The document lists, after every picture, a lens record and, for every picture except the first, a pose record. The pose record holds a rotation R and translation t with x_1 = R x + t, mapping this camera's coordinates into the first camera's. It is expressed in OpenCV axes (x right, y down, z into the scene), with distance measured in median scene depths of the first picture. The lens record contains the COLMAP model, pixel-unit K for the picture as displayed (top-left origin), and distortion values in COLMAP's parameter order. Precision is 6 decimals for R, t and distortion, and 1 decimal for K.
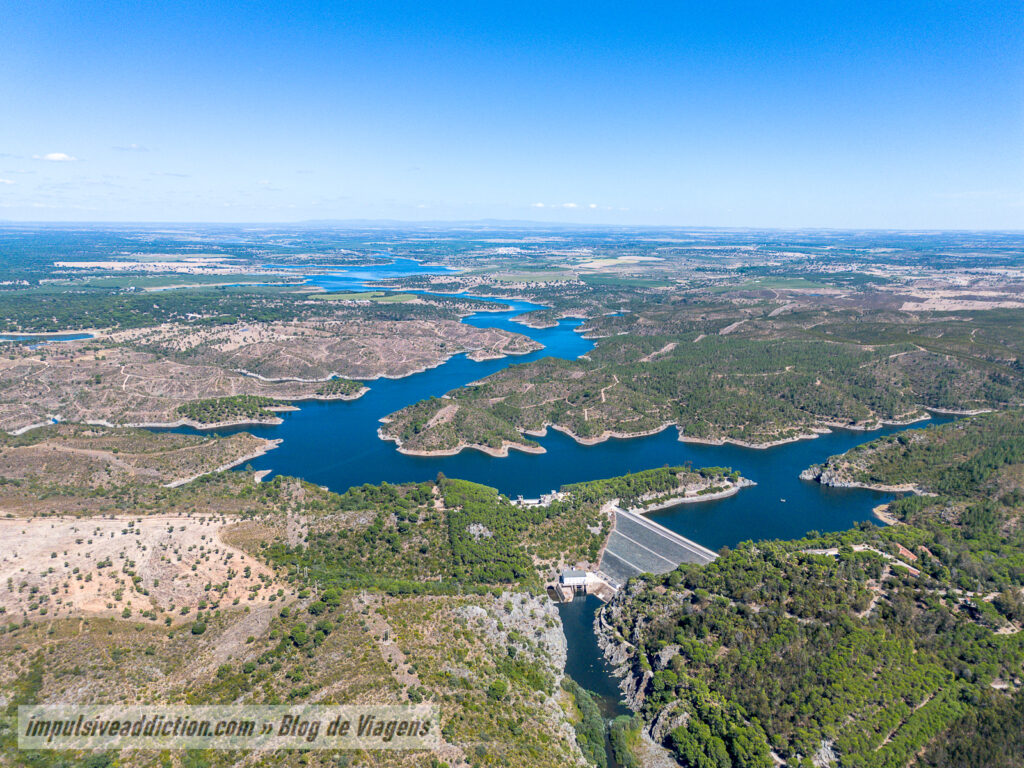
lens RADIAL K [[715.2, 0, 515.7], [0, 715.2, 377.6], [0, 0, 1]] dist [0.058327, -0.057277]
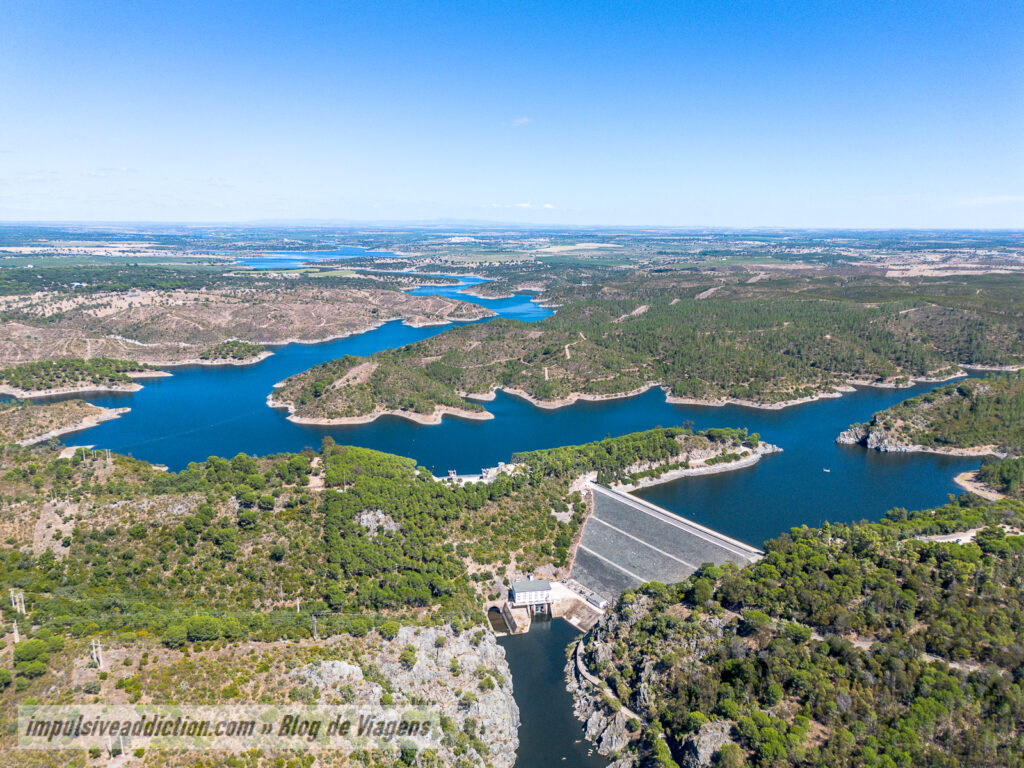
lens RADIAL K [[715.2, 0, 513.3], [0, 715.2, 379.5], [0, 0, 1]] dist [0.058327, -0.057277]
pose [[0.998426, -0.014326, 0.054221, 0.027292], [0.014291, 0.999897, 0.001022, 0.074038], [-0.054230, -0.000246, 0.998528, 0.300513]]
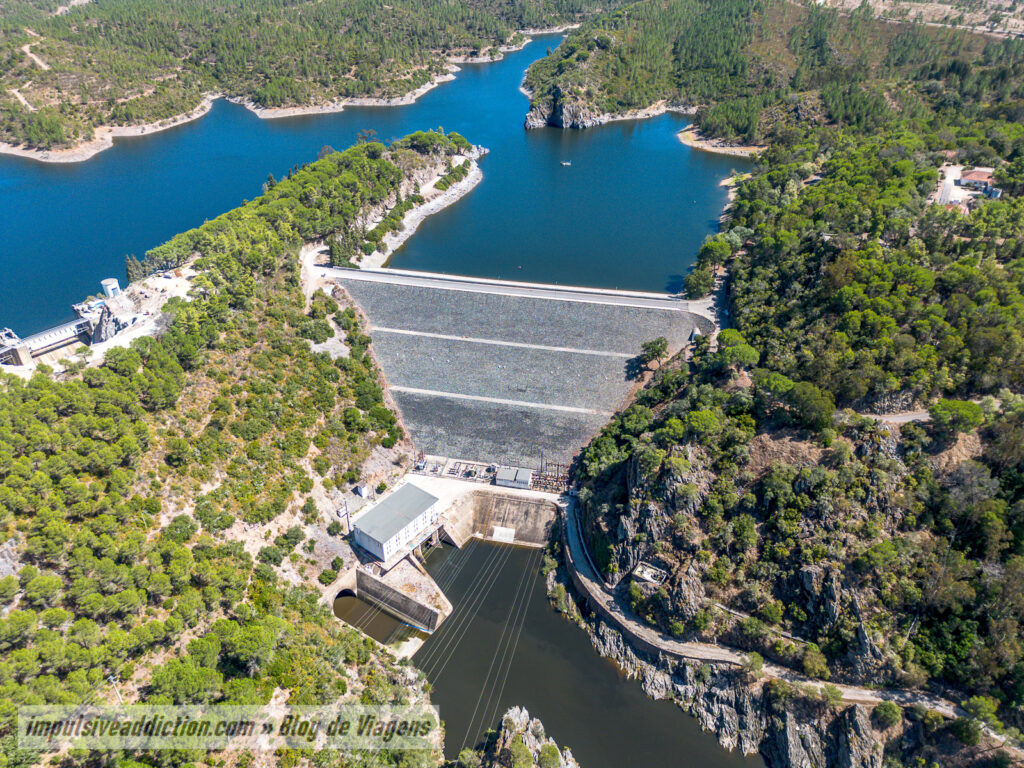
lens RADIAL K [[715.2, 0, 508.7], [0, 715.2, 385.9], [0, 0, 1]] dist [0.058327, -0.057277]
pose [[0.695865, -0.394189, 0.600322, -0.032611], [0.153985, 0.898356, 0.411395, 0.091592], [-0.701470, -0.193834, 0.685834, 0.620360]]
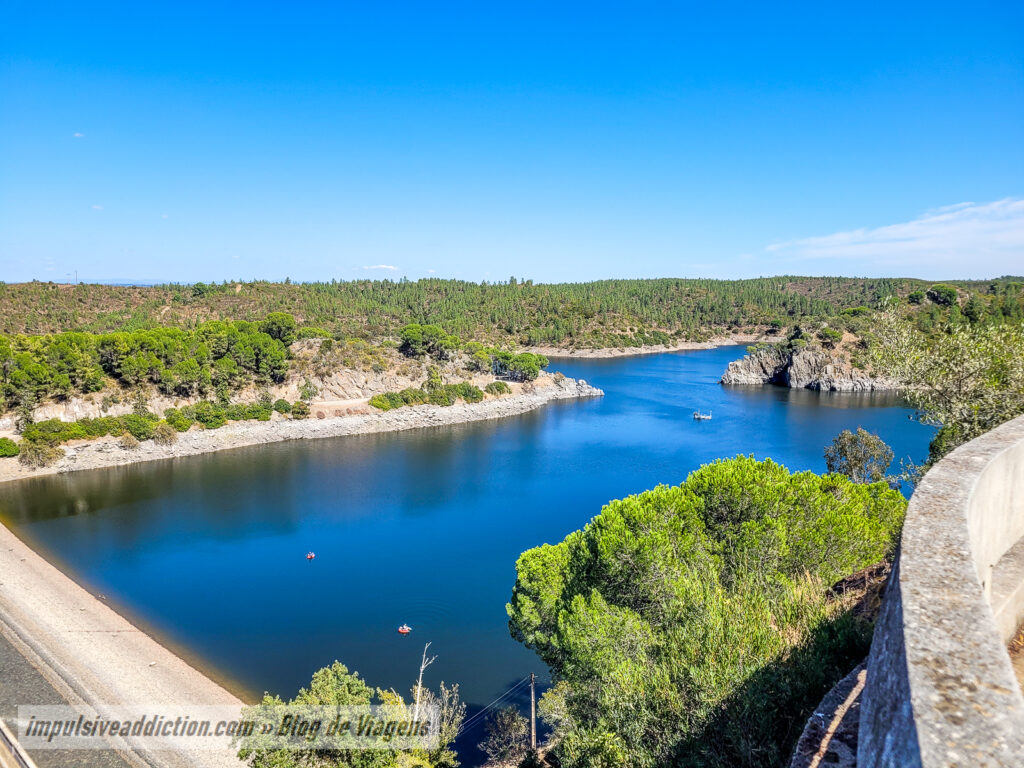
lens RADIAL K [[769.4, 0, 516.5], [0, 769.4, 384.5], [0, 0, 1]] dist [0.058336, -0.048021]
pose [[0.967421, -0.030639, 0.251314, 0.229530], [0.052281, 0.995431, -0.079894, 0.171814], [-0.247718, 0.090430, 0.964603, 0.728730]]
